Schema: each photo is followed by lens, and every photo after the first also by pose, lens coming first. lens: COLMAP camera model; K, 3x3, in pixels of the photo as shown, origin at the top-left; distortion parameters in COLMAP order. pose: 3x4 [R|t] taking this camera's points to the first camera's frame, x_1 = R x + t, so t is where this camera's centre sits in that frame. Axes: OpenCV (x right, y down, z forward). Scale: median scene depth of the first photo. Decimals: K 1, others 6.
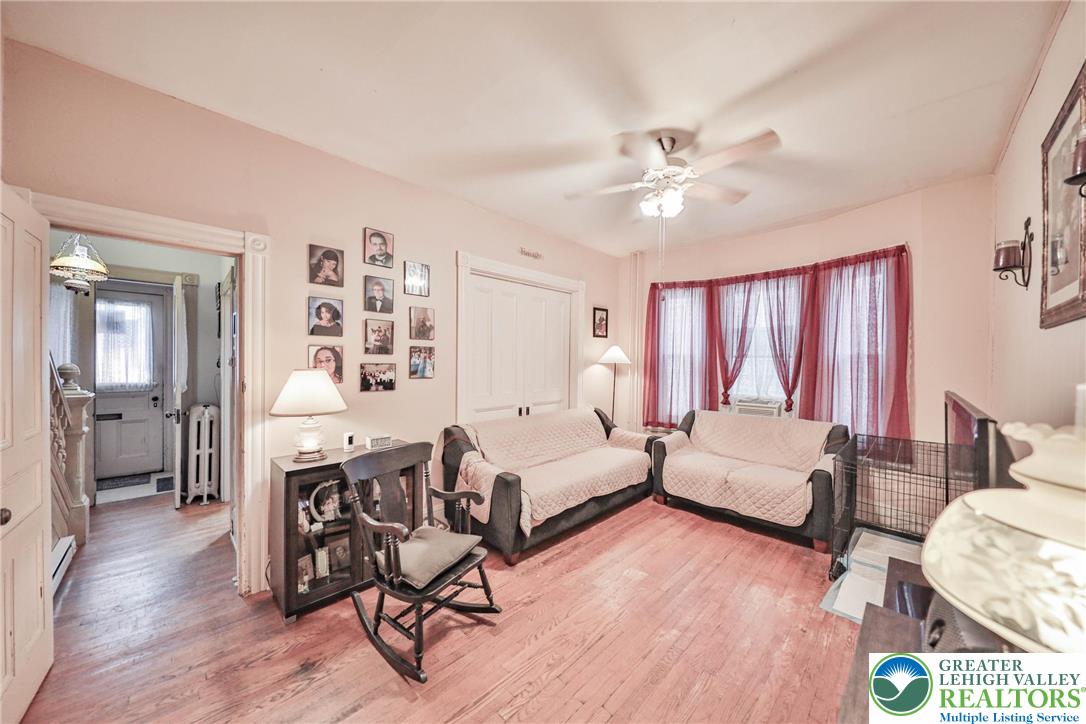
lens RADIAL K [[356.7, 0, 551.0], [0, 356.7, 350.3], [0, 0, 1]] dist [0.001018, -0.005316]
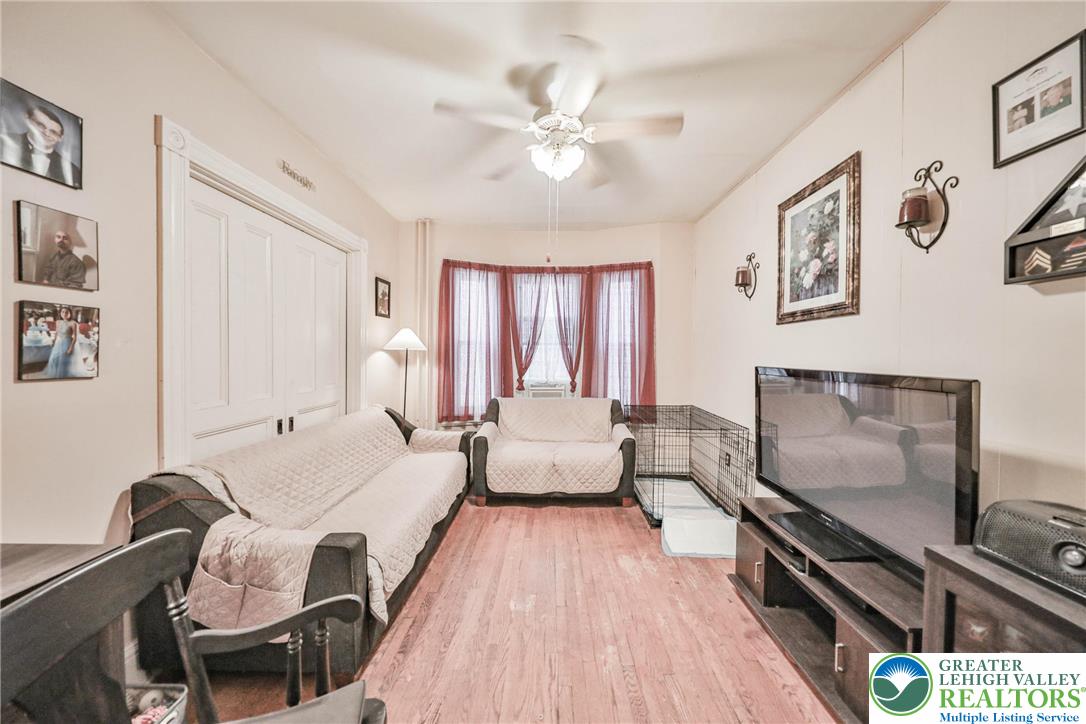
lens RADIAL K [[356.7, 0, 551.0], [0, 356.7, 350.3], [0, 0, 1]] dist [0.001018, -0.005316]
pose [[0.721310, 0.002584, 0.692608, -0.191484], [-0.021991, 0.999574, 0.019173, 0.019168], [-0.692263, -0.029061, 0.721060, 0.249911]]
